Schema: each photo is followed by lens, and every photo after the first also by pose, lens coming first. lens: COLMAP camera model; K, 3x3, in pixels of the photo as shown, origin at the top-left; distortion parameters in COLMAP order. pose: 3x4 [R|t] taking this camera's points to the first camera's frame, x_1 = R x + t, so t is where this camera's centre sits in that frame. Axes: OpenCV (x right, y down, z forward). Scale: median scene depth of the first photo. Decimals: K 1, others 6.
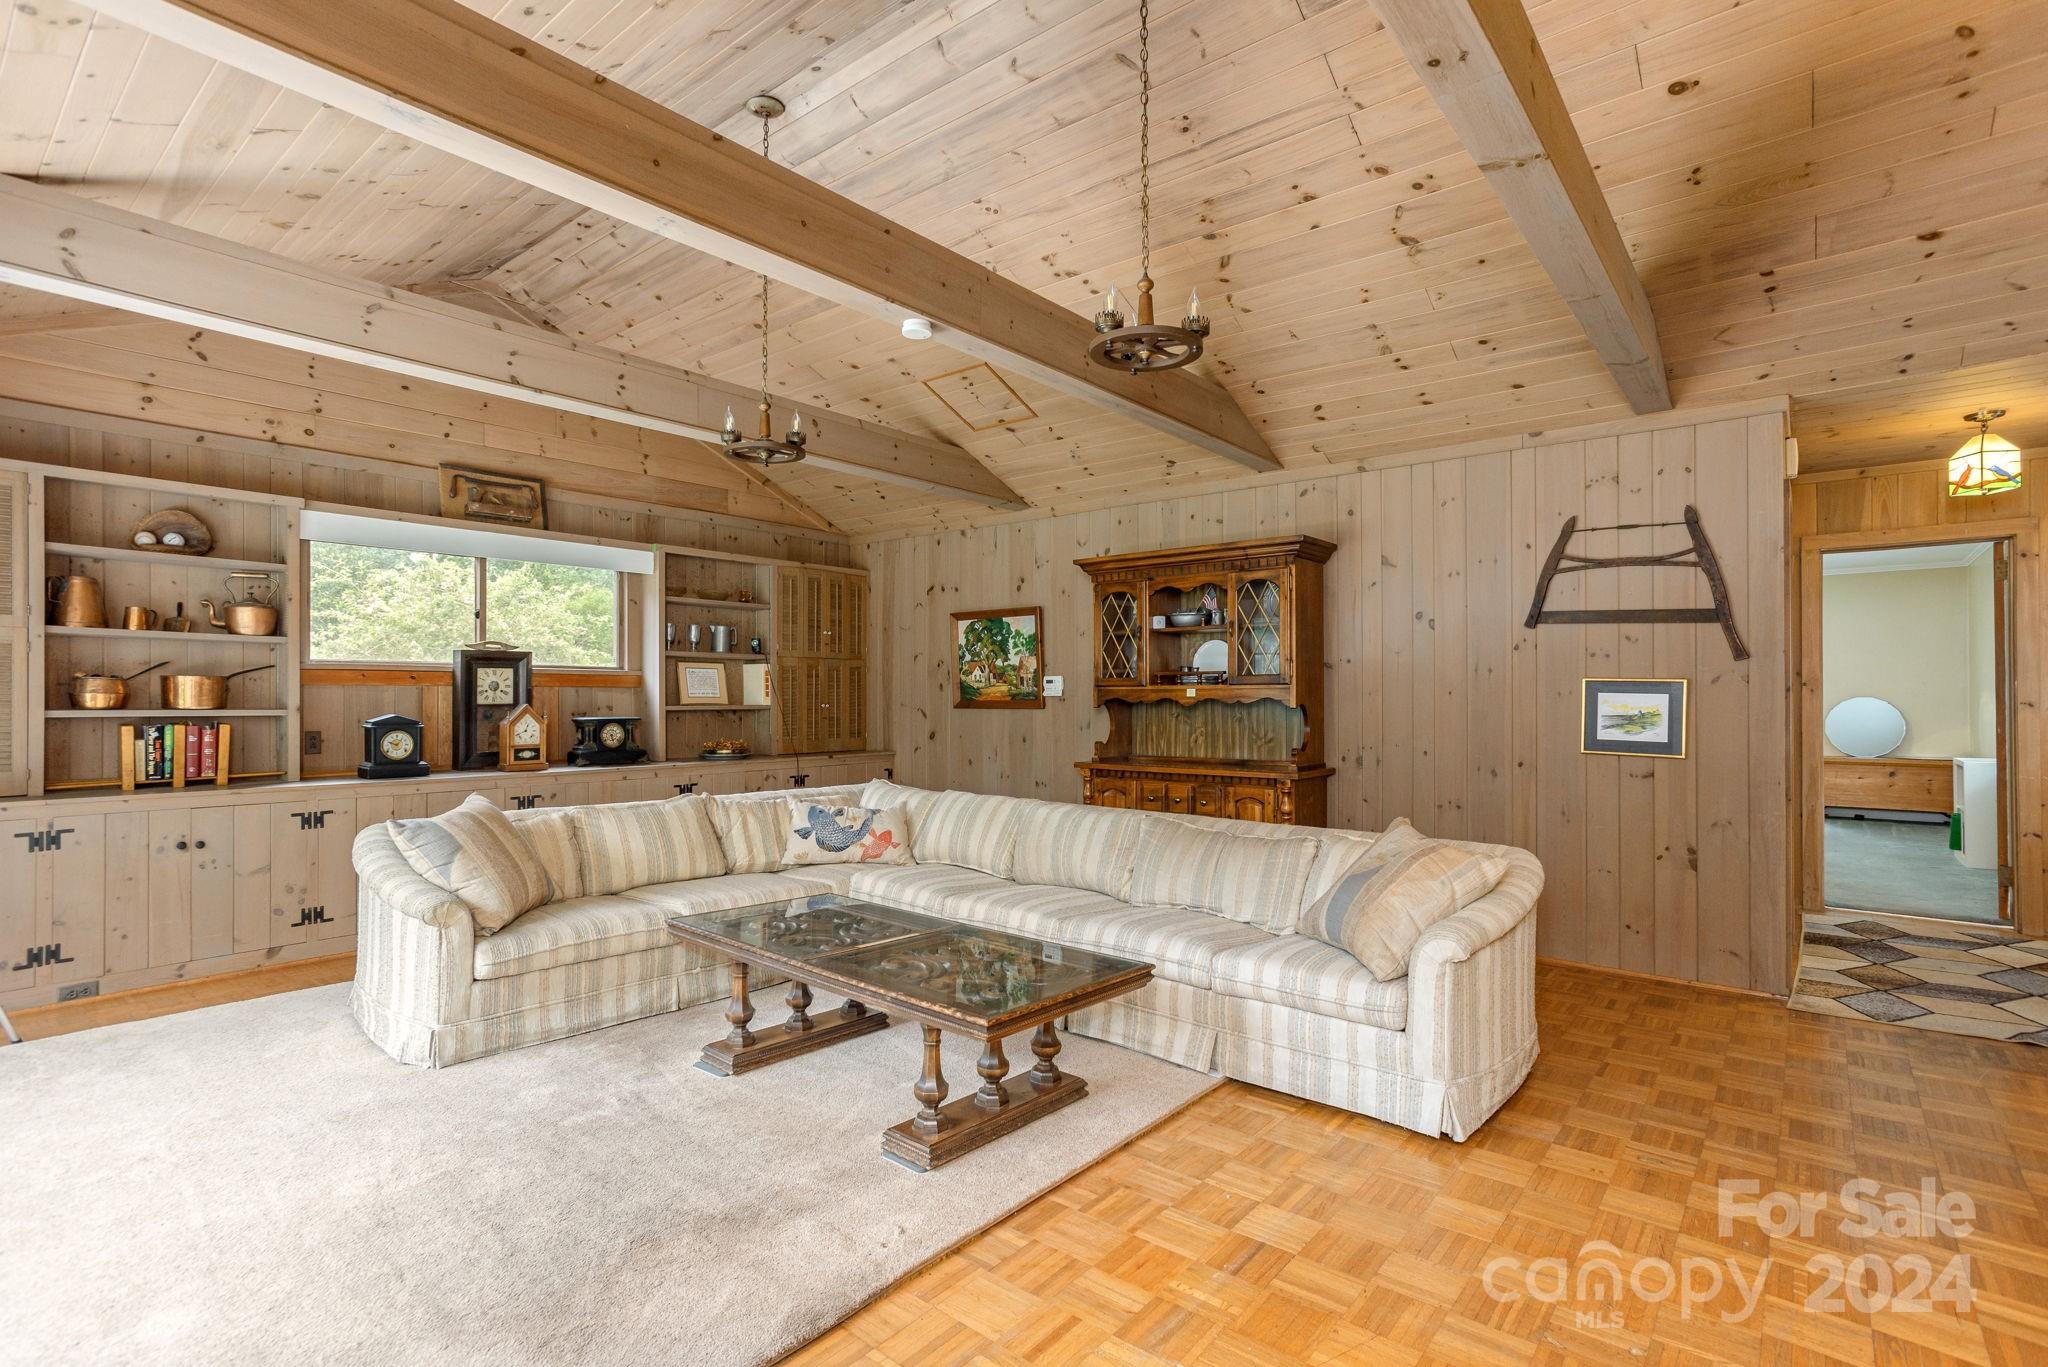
lens RADIAL K [[1002.3, 0, 1024.0], [0, 1002.3, 683.5], [0, 0, 1]] dist [-0.001566, 0.021358]
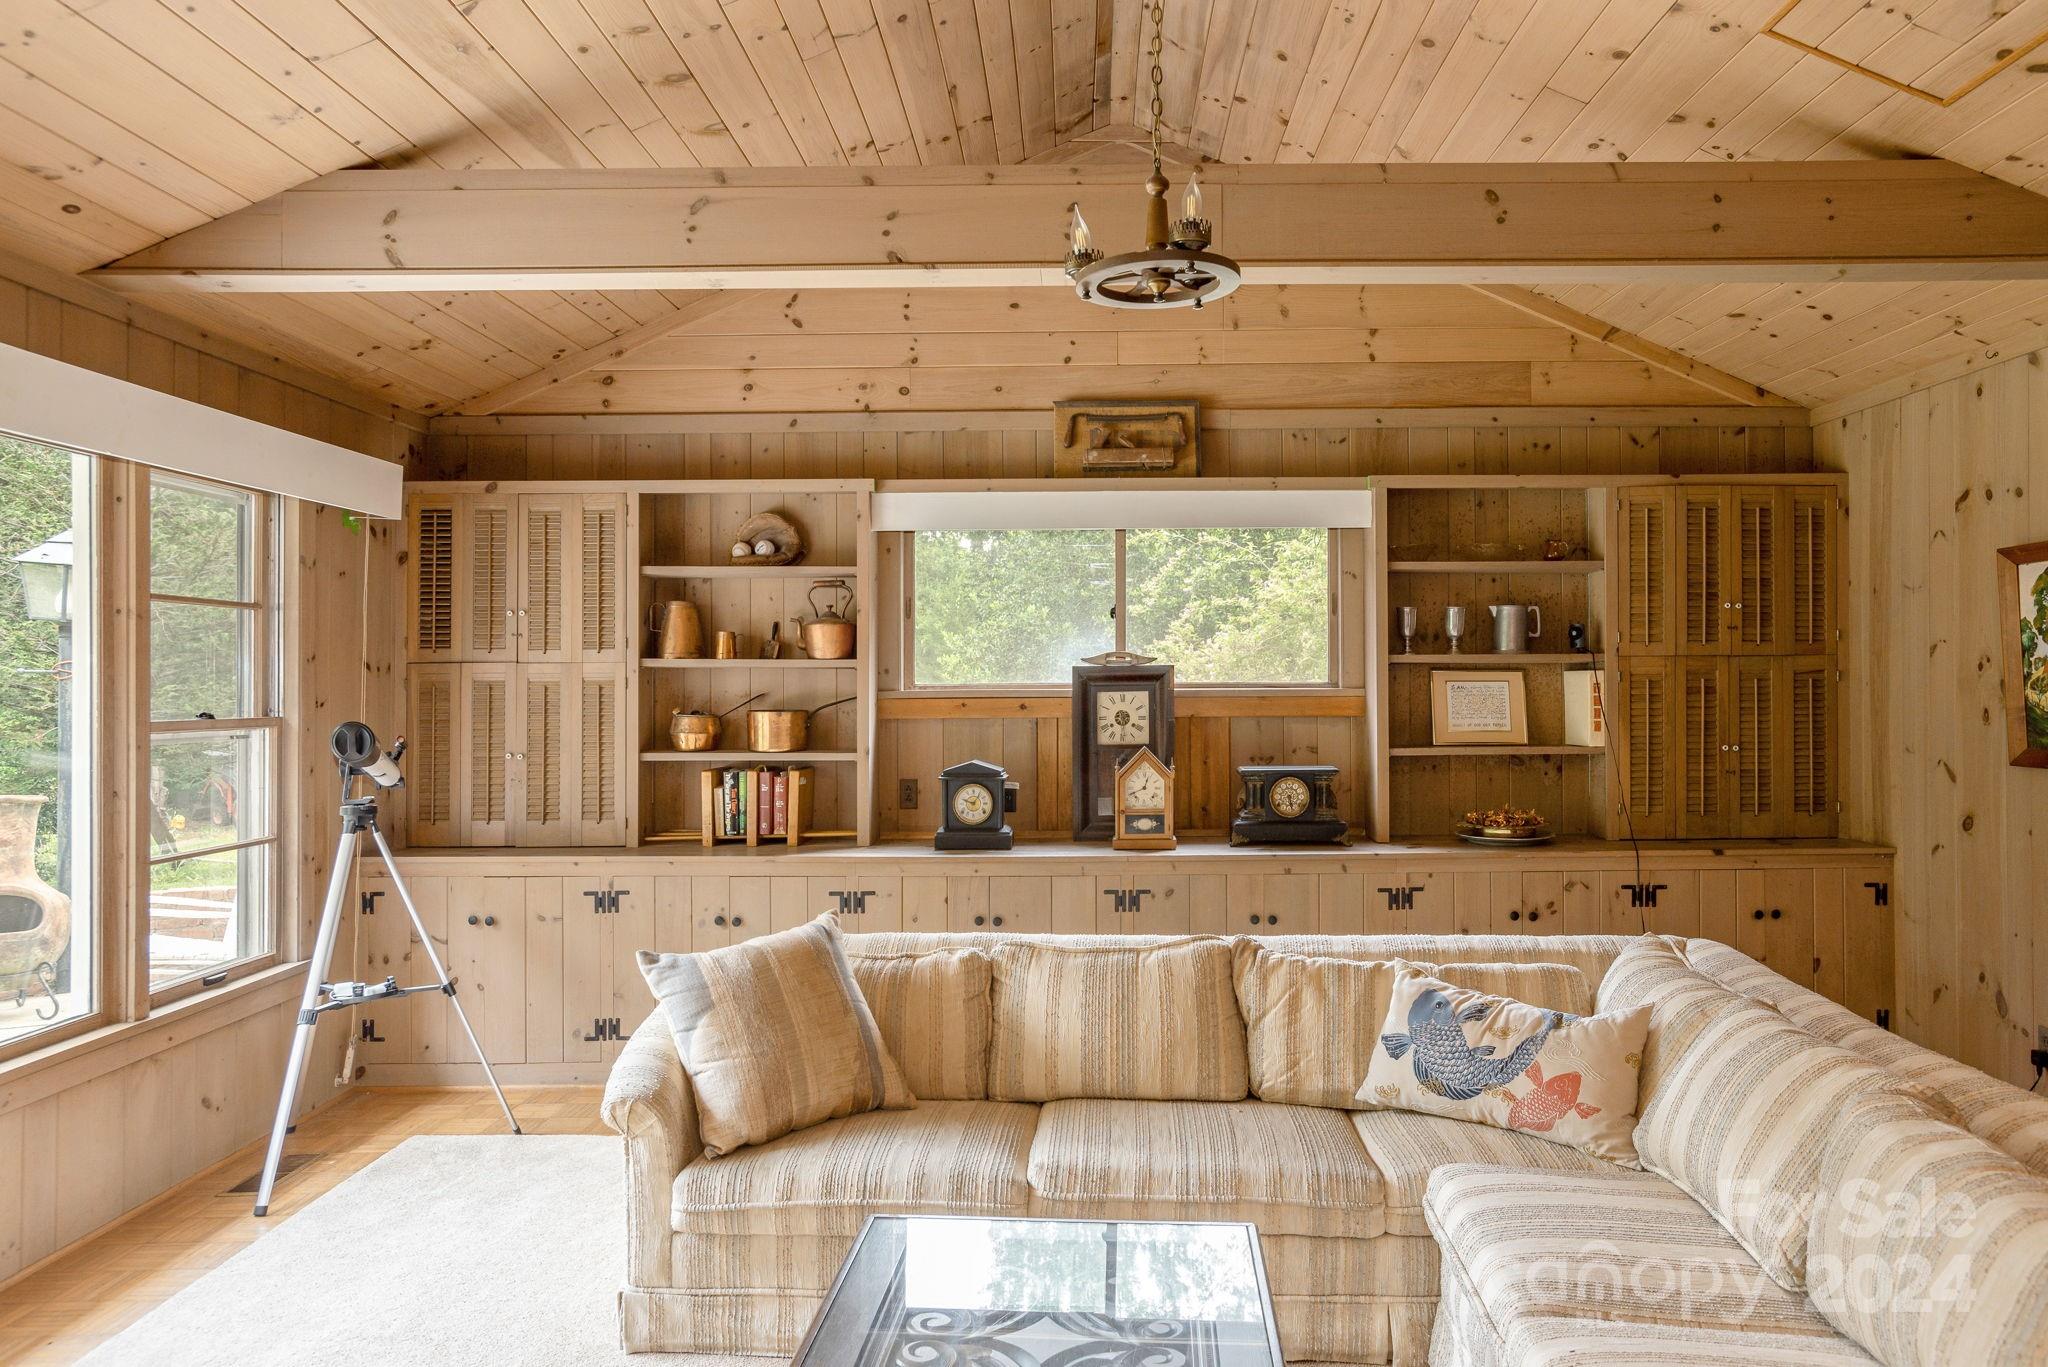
lens RADIAL K [[1386.6, 0, 1024.0], [0, 1386.6, 683.5], [0, 0, 1]] dist [-0.038563, 0.069386]
pose [[0.637857, -0.006659, -0.770126, 0.159701], [0.016601, 0.999849, 0.005105, -0.028636], [0.769976, -0.016041, 0.637871, 0.382003]]
